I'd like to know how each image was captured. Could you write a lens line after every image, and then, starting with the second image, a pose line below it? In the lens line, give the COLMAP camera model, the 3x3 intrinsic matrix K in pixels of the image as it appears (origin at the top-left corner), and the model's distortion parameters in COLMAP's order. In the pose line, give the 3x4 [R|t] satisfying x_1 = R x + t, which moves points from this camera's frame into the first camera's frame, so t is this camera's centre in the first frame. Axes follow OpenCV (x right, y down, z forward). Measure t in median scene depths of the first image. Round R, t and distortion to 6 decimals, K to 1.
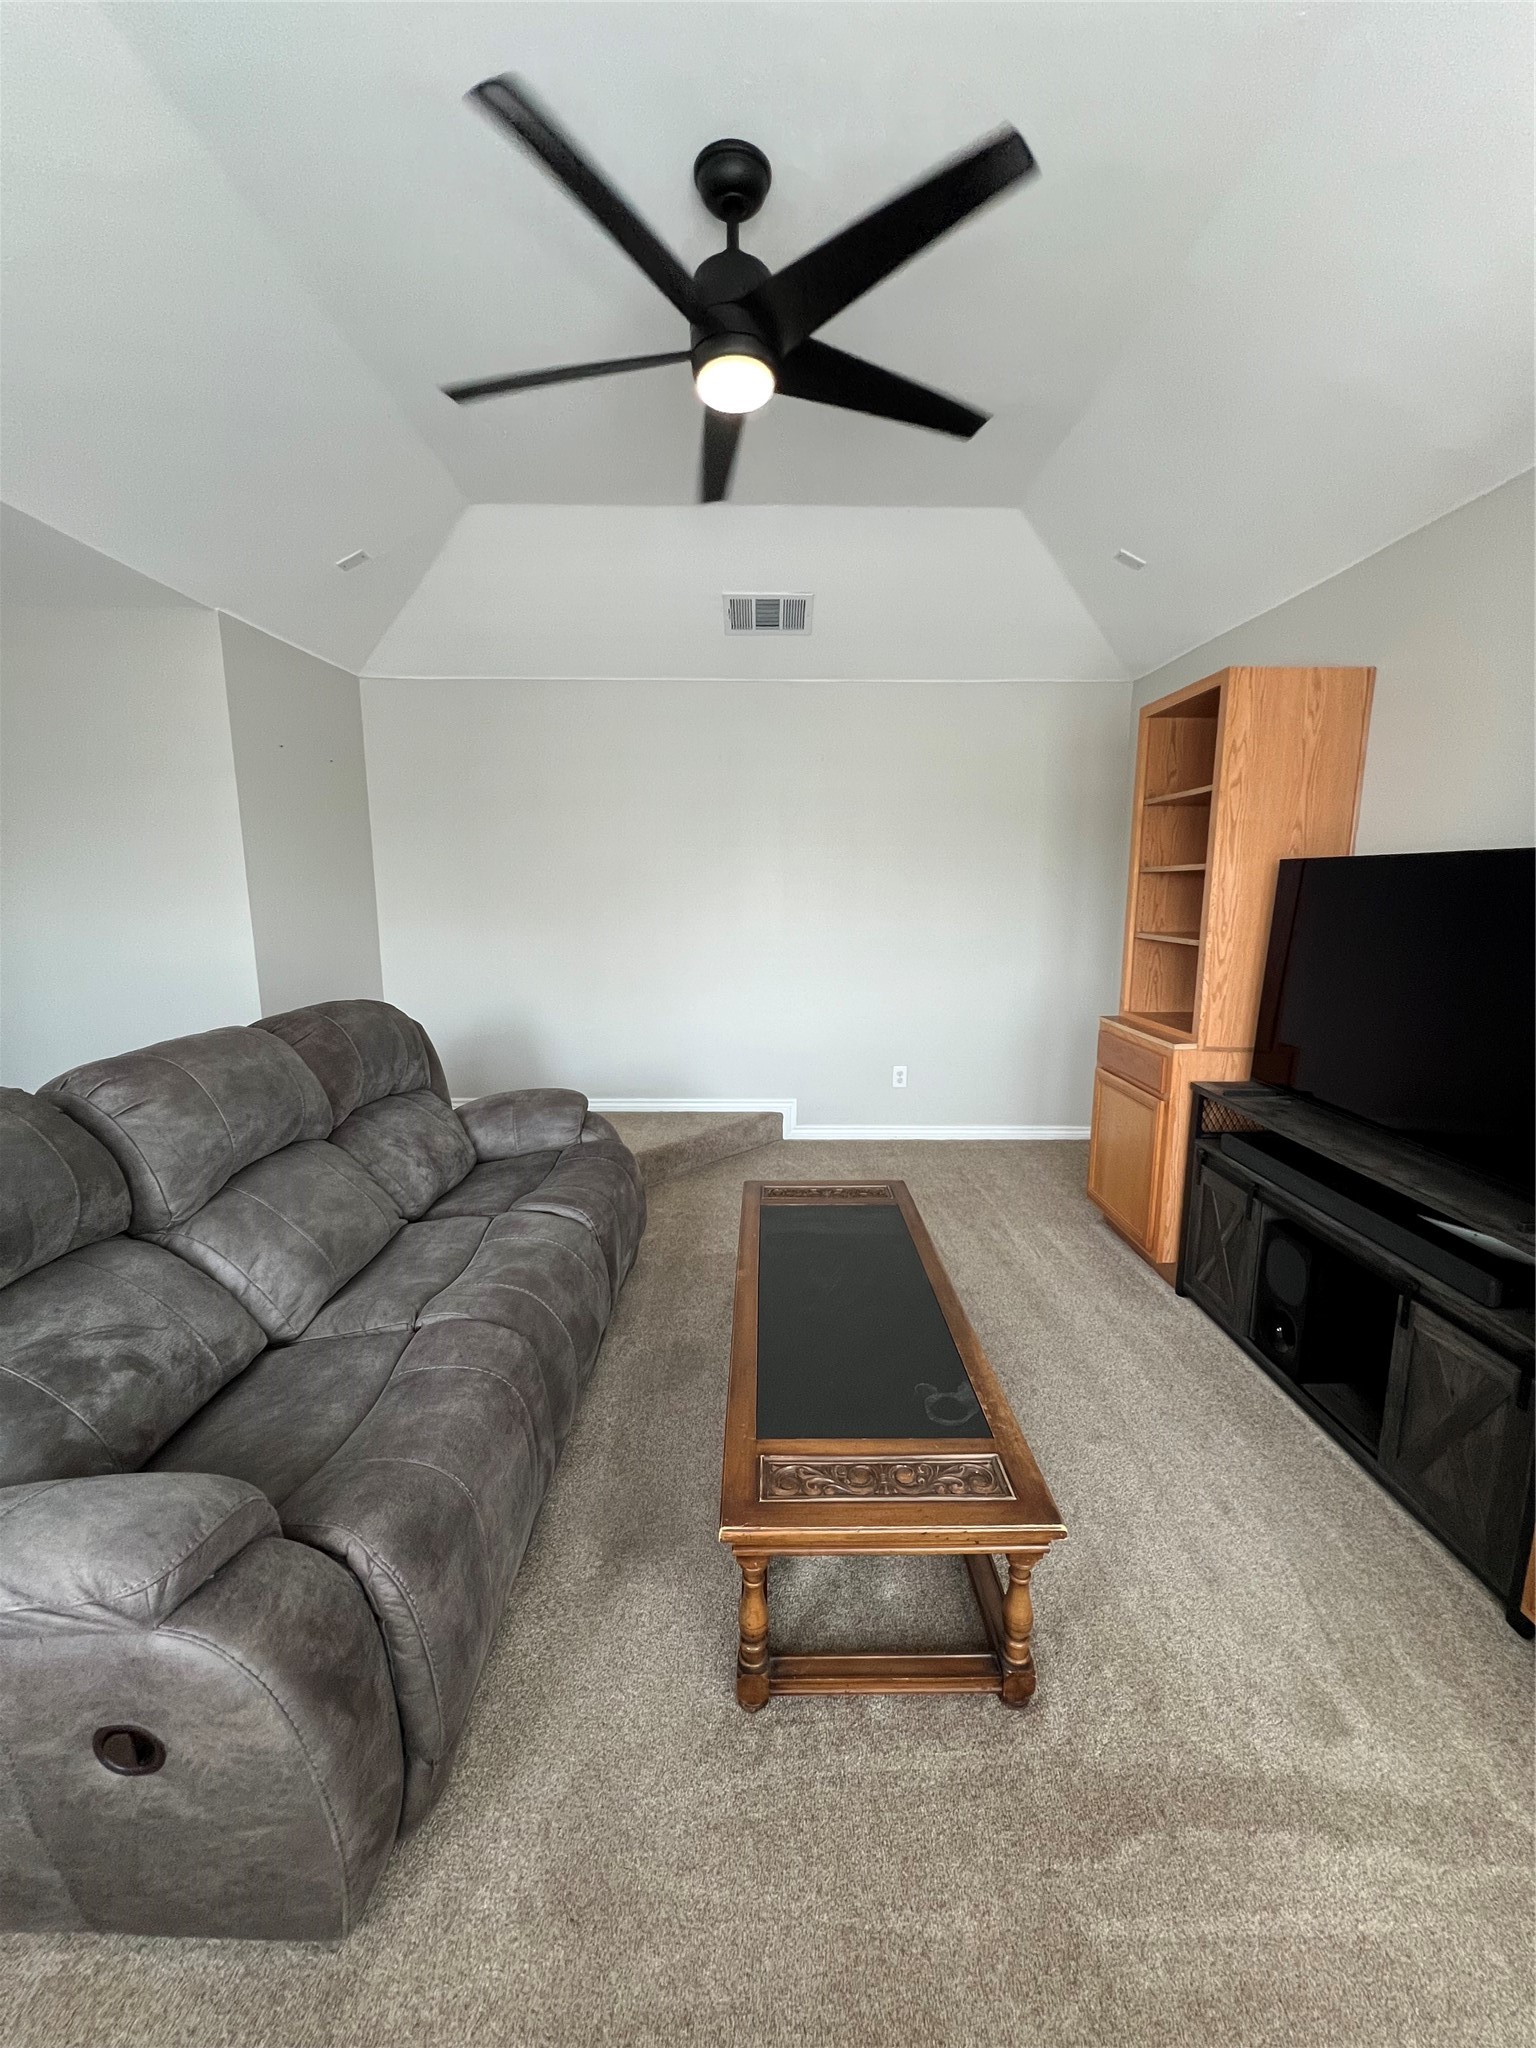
lens RADIAL K [[817.6, 0, 774.5], [0, 817.6, 1021.2], [0, 0, 1]] dist [-0.002148, 0.000347]
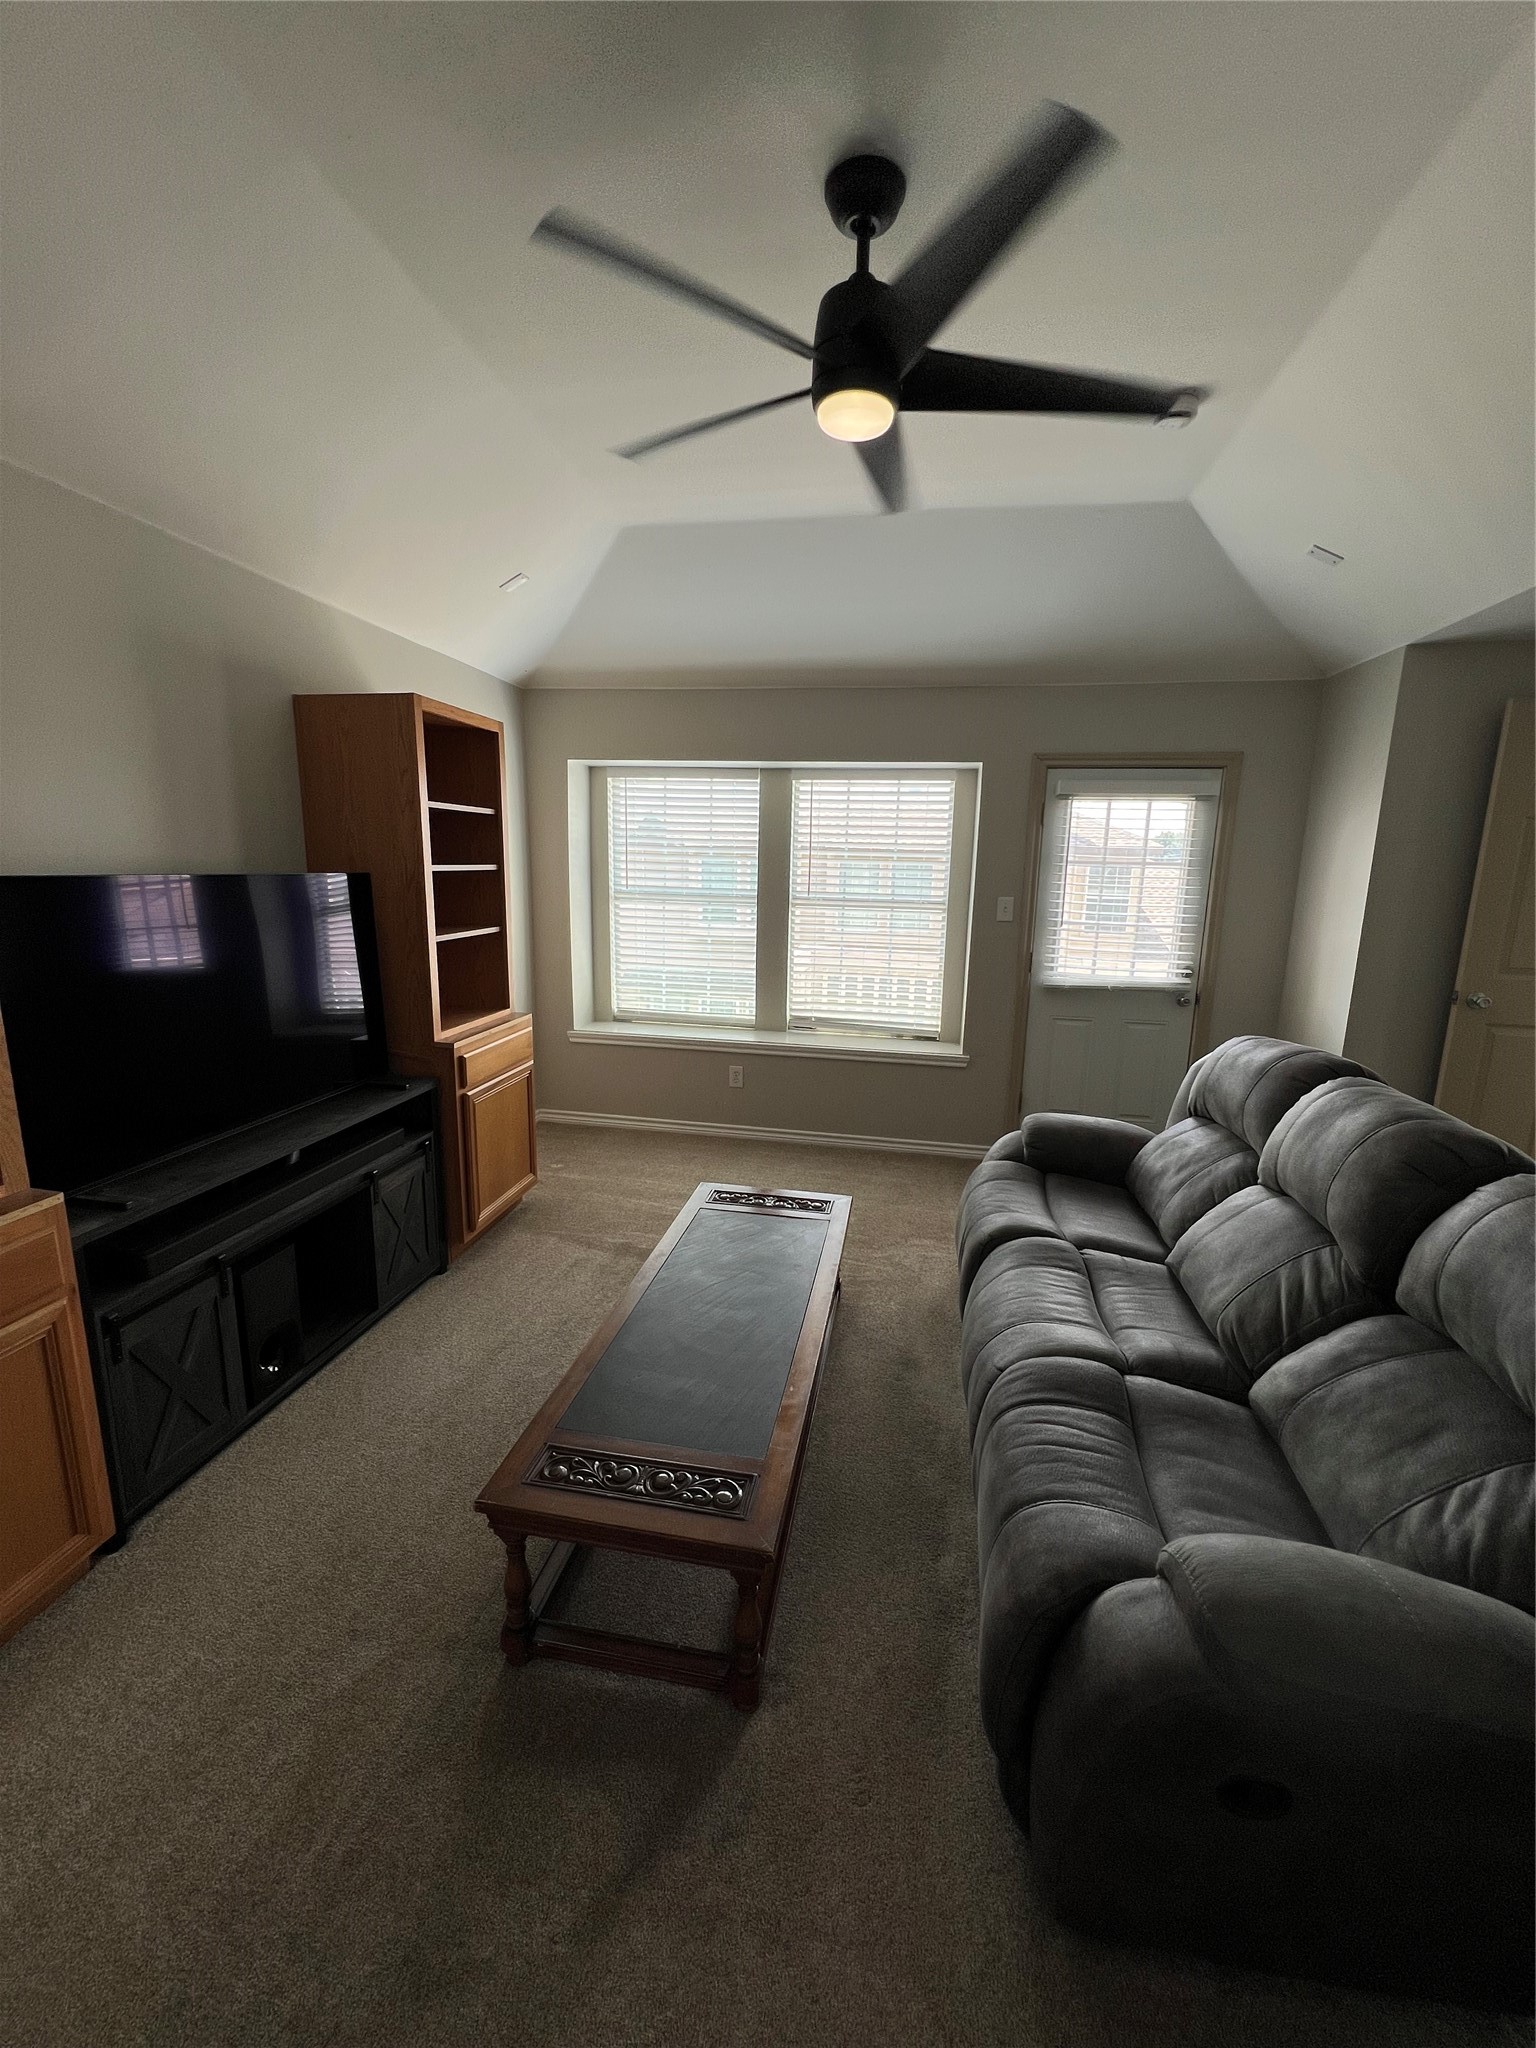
lens RADIAL K [[817.6, 0, 774.5], [0, 817.6, 1021.2], [0, 0, 1]] dist [-0.002148, 0.000347]
pose [[-0.981680, -0.058762, 0.181252, -0.129447], [0.008497, 0.936810, 0.349734, -0.350729], [-0.190349, 0.344867, -0.919148, 1.729473]]
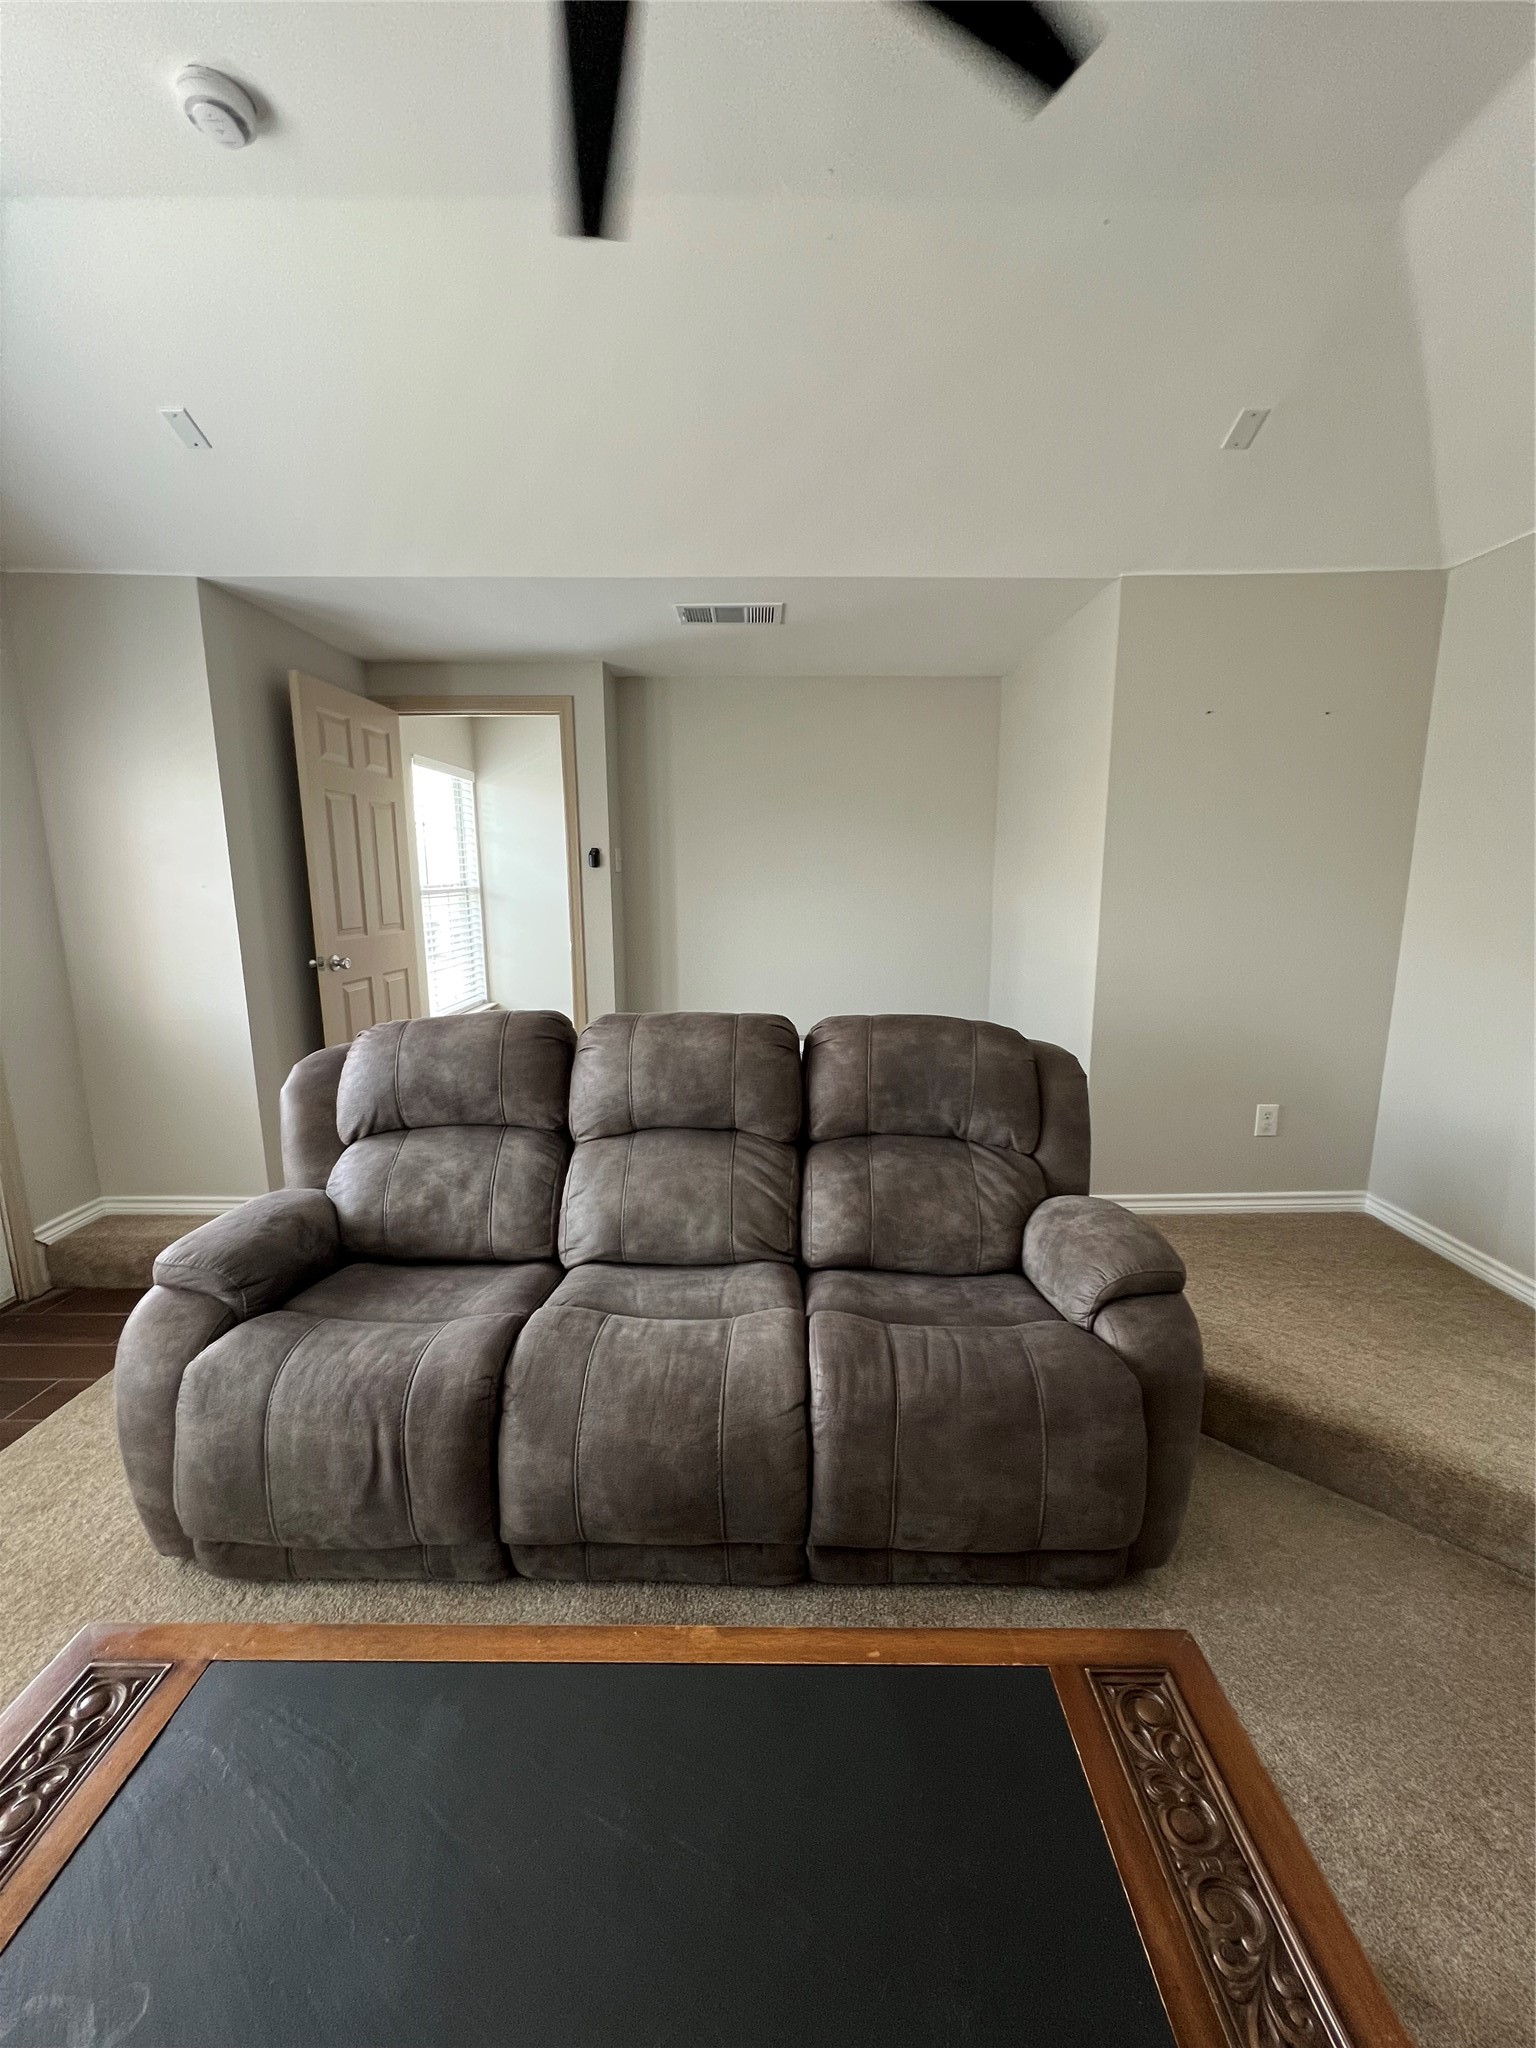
lens RADIAL K [[820.8, 0, 768.0], [0, 820.8, 1024.0], [0, 0, 1]] dist [0.000712, 0.000407]
pose [[-0.021035, 0.195845, -0.980409, 0.416890], [-0.170391, 0.965578, 0.196538, -0.197166], [0.985152, 0.171187, 0.013060, 0.969280]]
